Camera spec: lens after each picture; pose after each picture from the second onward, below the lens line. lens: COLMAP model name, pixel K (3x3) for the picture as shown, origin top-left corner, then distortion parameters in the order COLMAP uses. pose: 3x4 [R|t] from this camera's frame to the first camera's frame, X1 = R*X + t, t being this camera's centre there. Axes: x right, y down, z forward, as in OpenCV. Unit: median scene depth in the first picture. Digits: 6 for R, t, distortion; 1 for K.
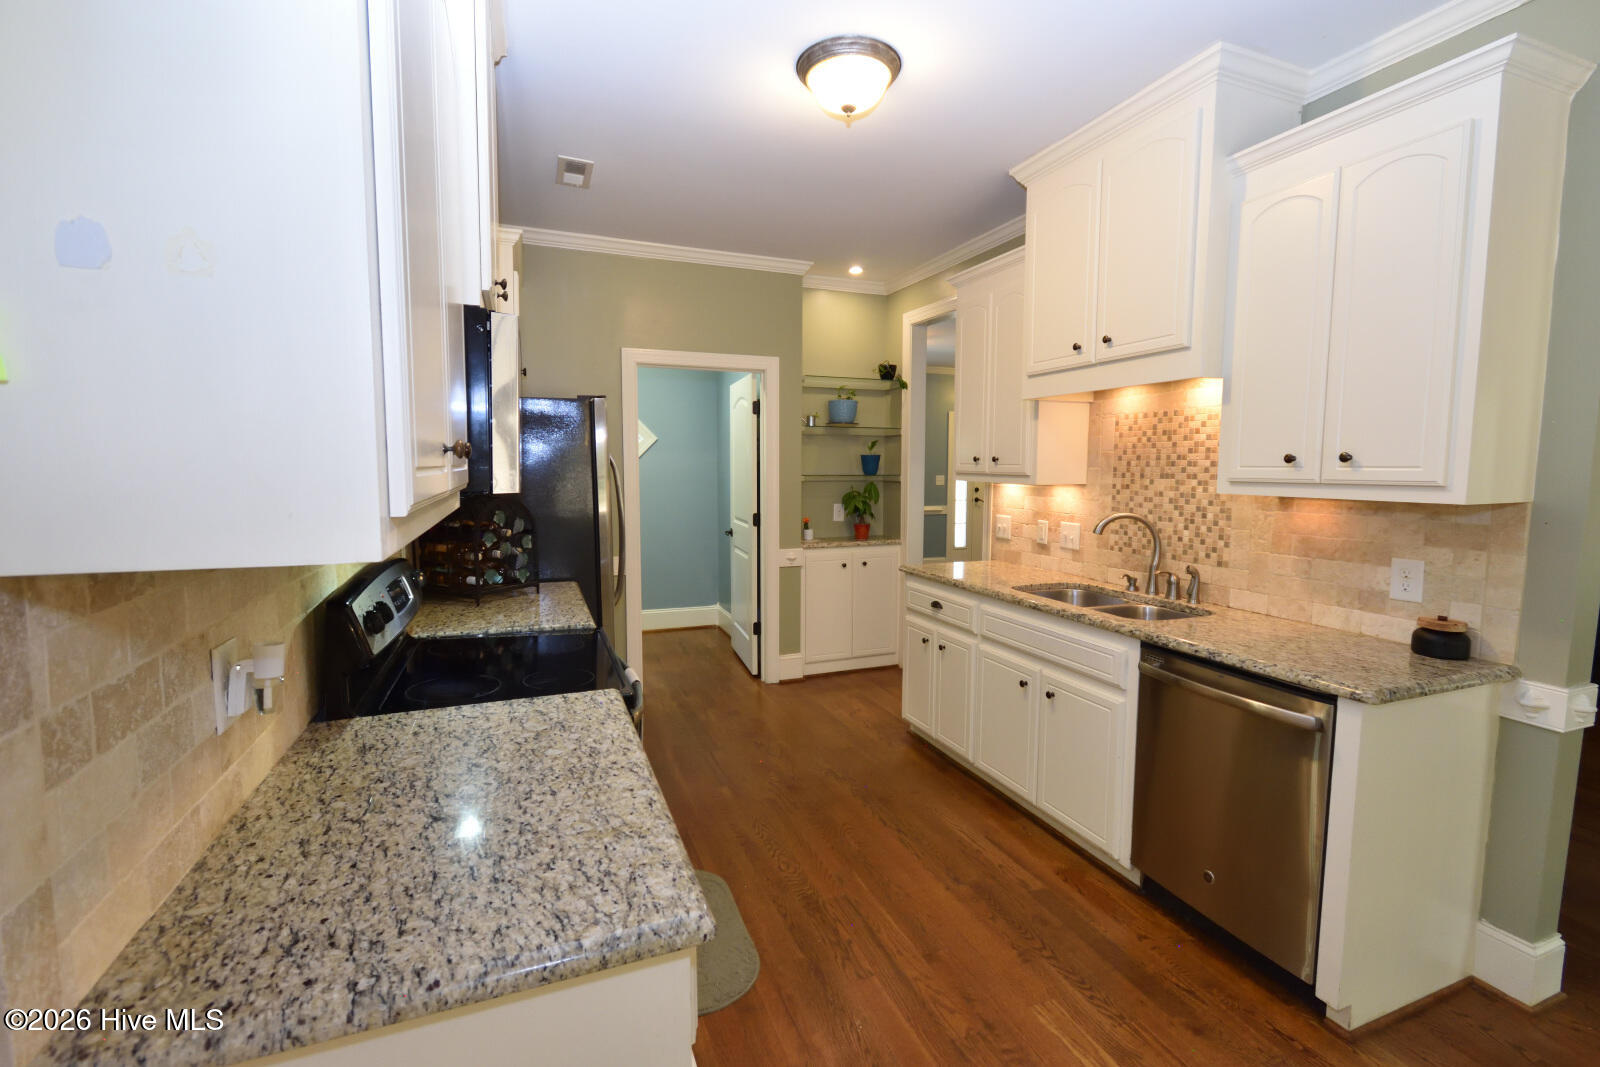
lens RADIAL K [[704.2, 0, 809.9], [0, 704.2, 528.9], [0, 0, 1]] dist [0.013768, -0.006809]
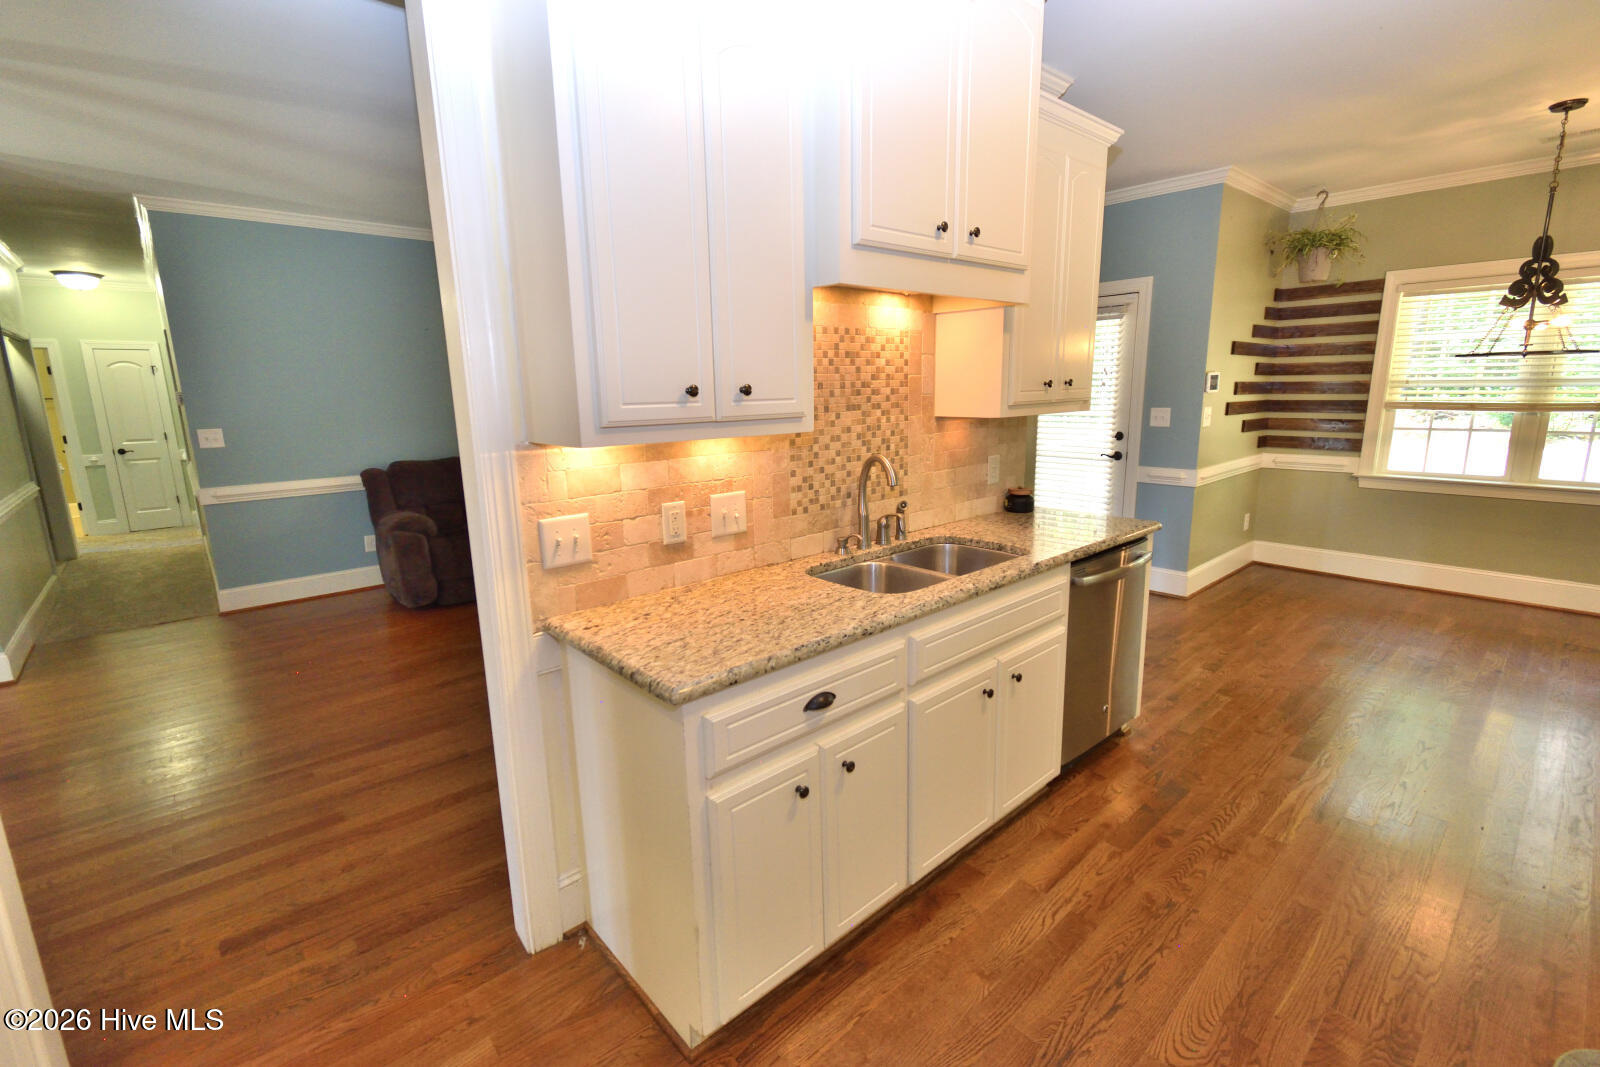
lens RADIAL K [[704.2, 0, 809.9], [0, 704.2, 528.9], [0, 0, 1]] dist [0.013768, -0.006809]
pose [[-0.345250, -0.183362, 0.920424, -0.277019], [0.106220, 0.966793, 0.232442, -0.135883], [-0.932481, 0.178018, -0.314308, 1.340644]]
